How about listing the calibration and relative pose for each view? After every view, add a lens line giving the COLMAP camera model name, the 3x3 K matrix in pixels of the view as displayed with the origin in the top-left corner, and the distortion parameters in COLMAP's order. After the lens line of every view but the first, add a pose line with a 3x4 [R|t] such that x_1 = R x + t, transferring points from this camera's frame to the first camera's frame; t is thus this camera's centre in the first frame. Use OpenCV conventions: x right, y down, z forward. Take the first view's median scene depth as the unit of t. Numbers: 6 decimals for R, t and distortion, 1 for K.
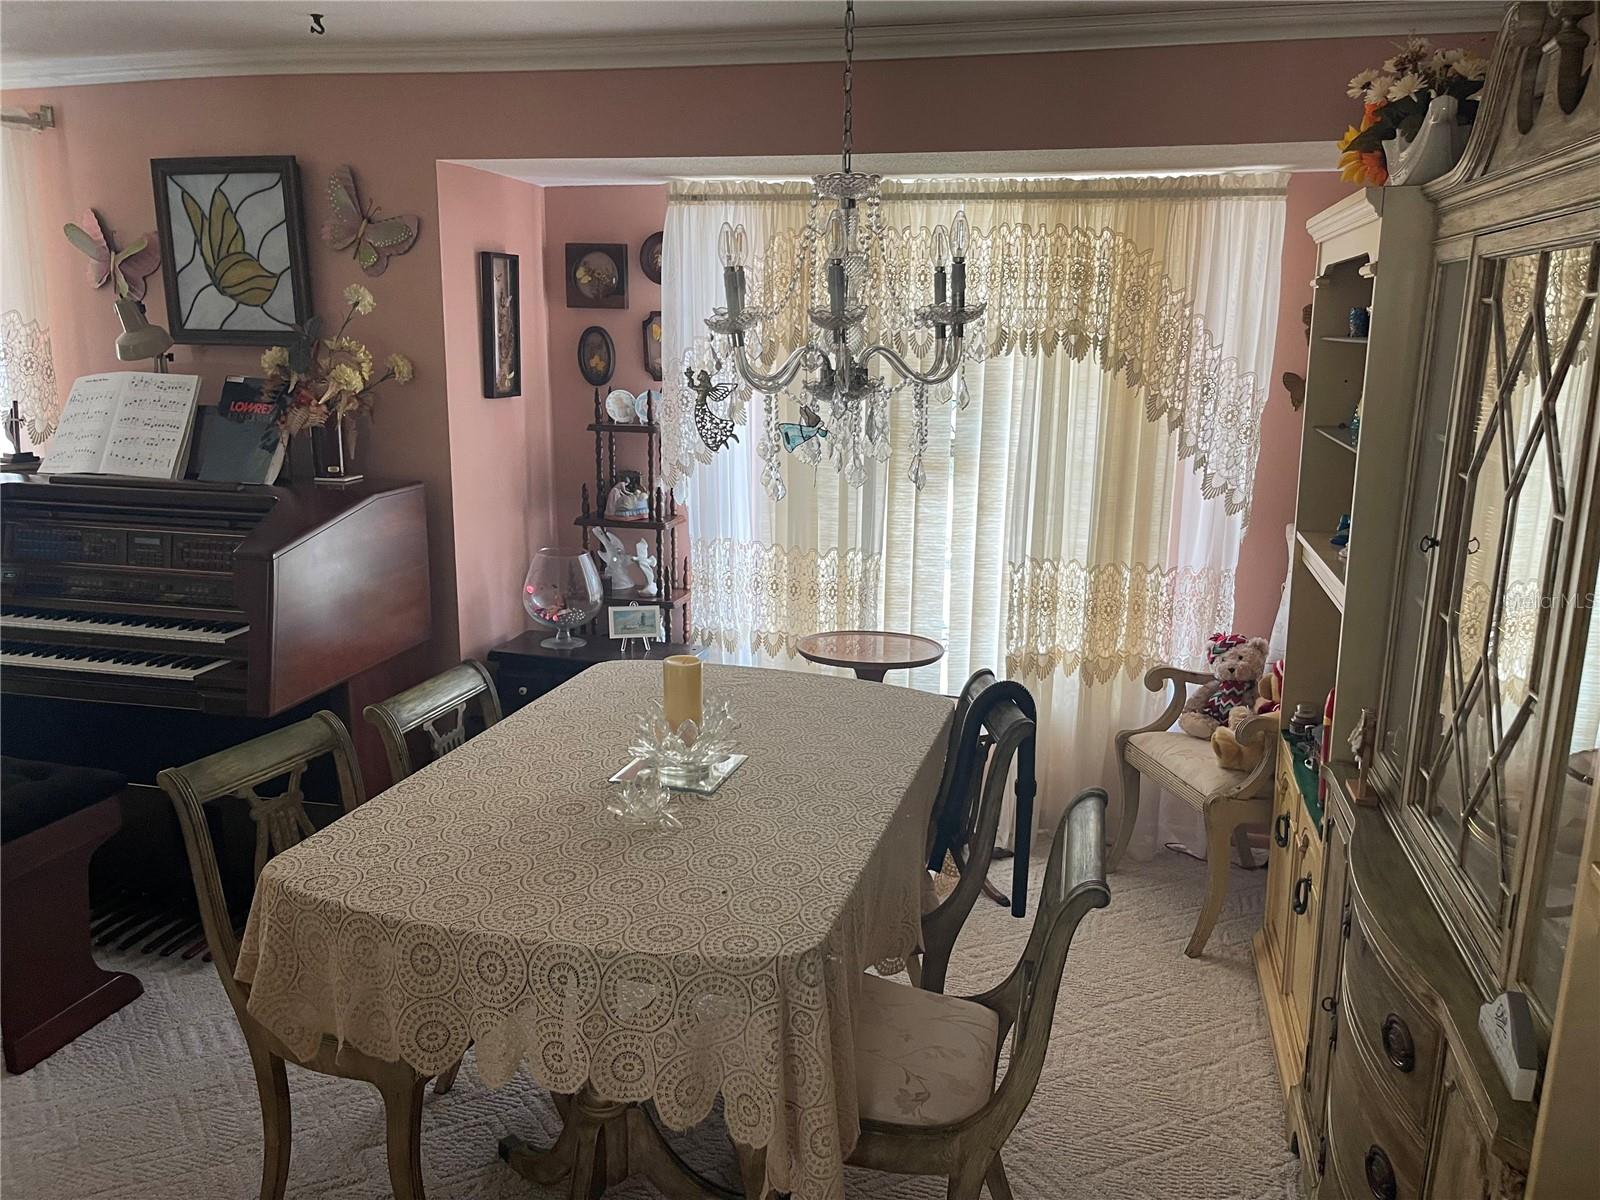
lens RADIAL K [[1172.7, 0, 808.4], [0, 1172.7, 596.0], [0, 0, 1]] dist [0.032409, -0.066079]
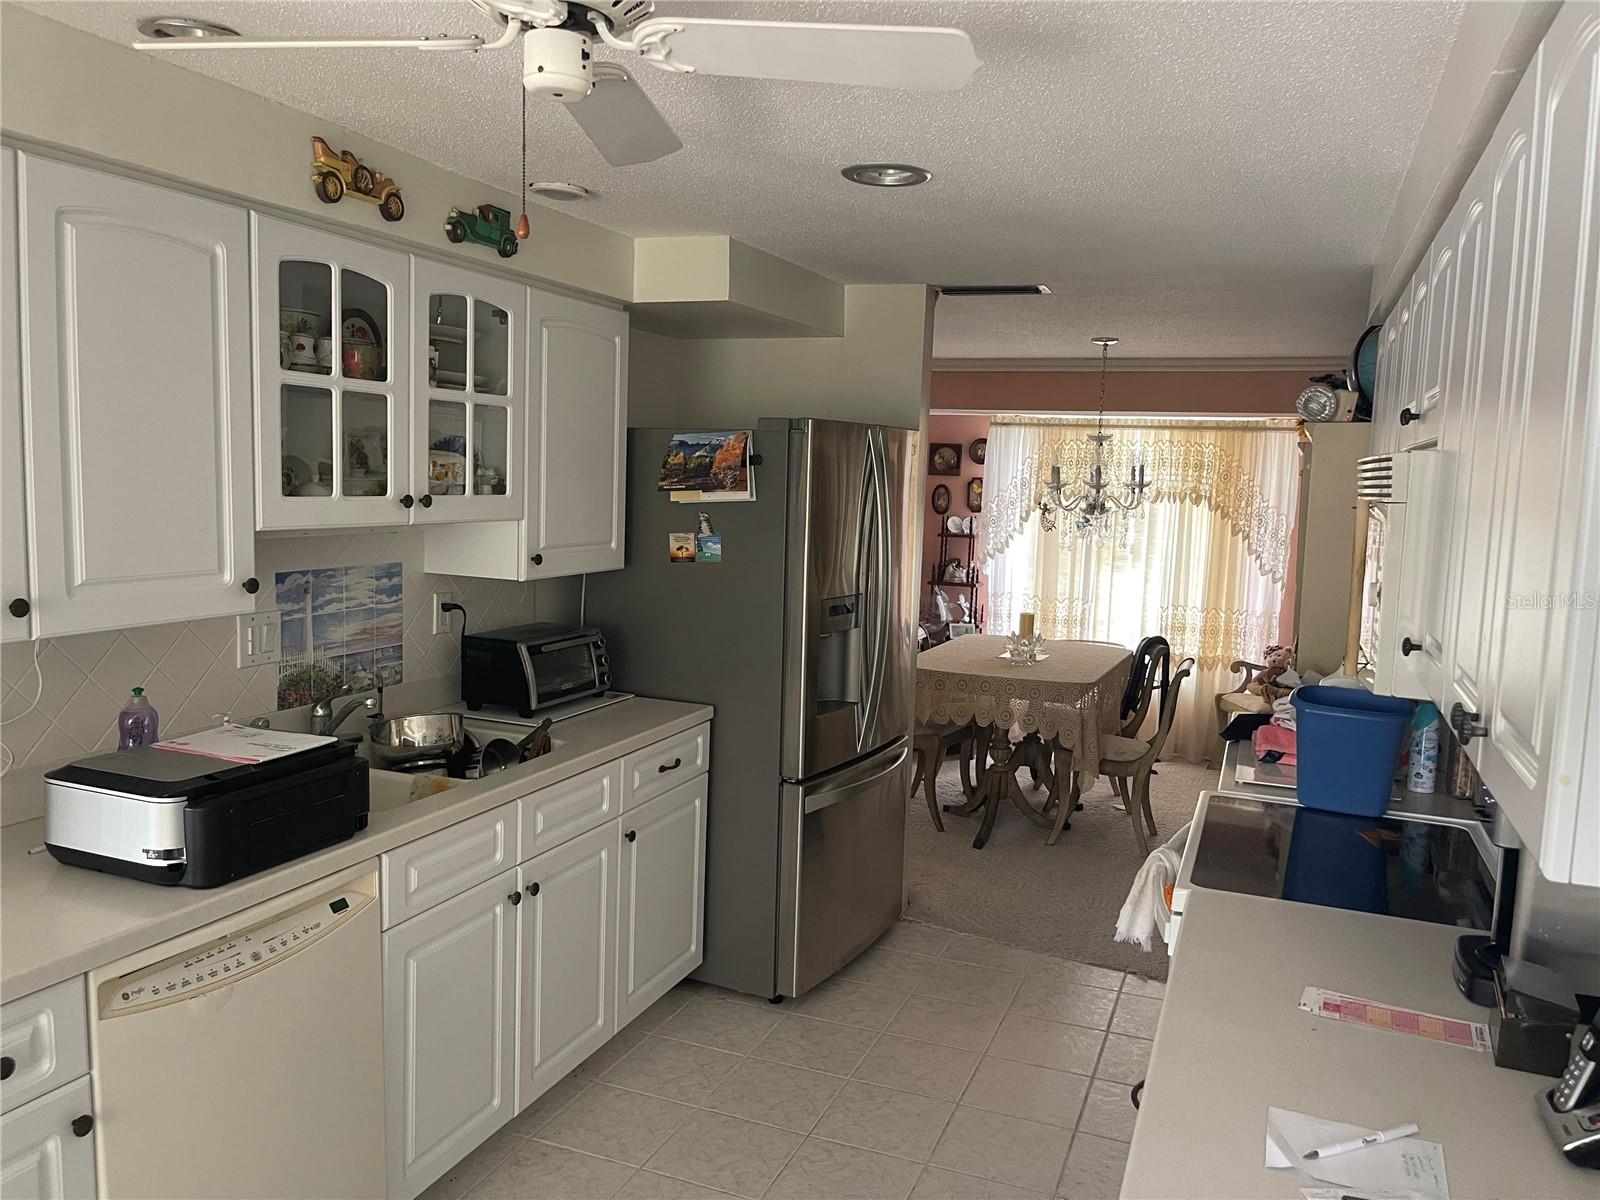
lens RADIAL K [[1172.7, 0, 792.1], [0, 1172.7, 604.4], [0, 0, 1]] dist [0.032409, -0.066079]
pose [[0.989506, 0.036245, -0.139871, -0.166910], [-0.052696, 0.991878, -0.115764, 0.233337], [0.134539, 0.121920, 0.983379, -1.041749]]
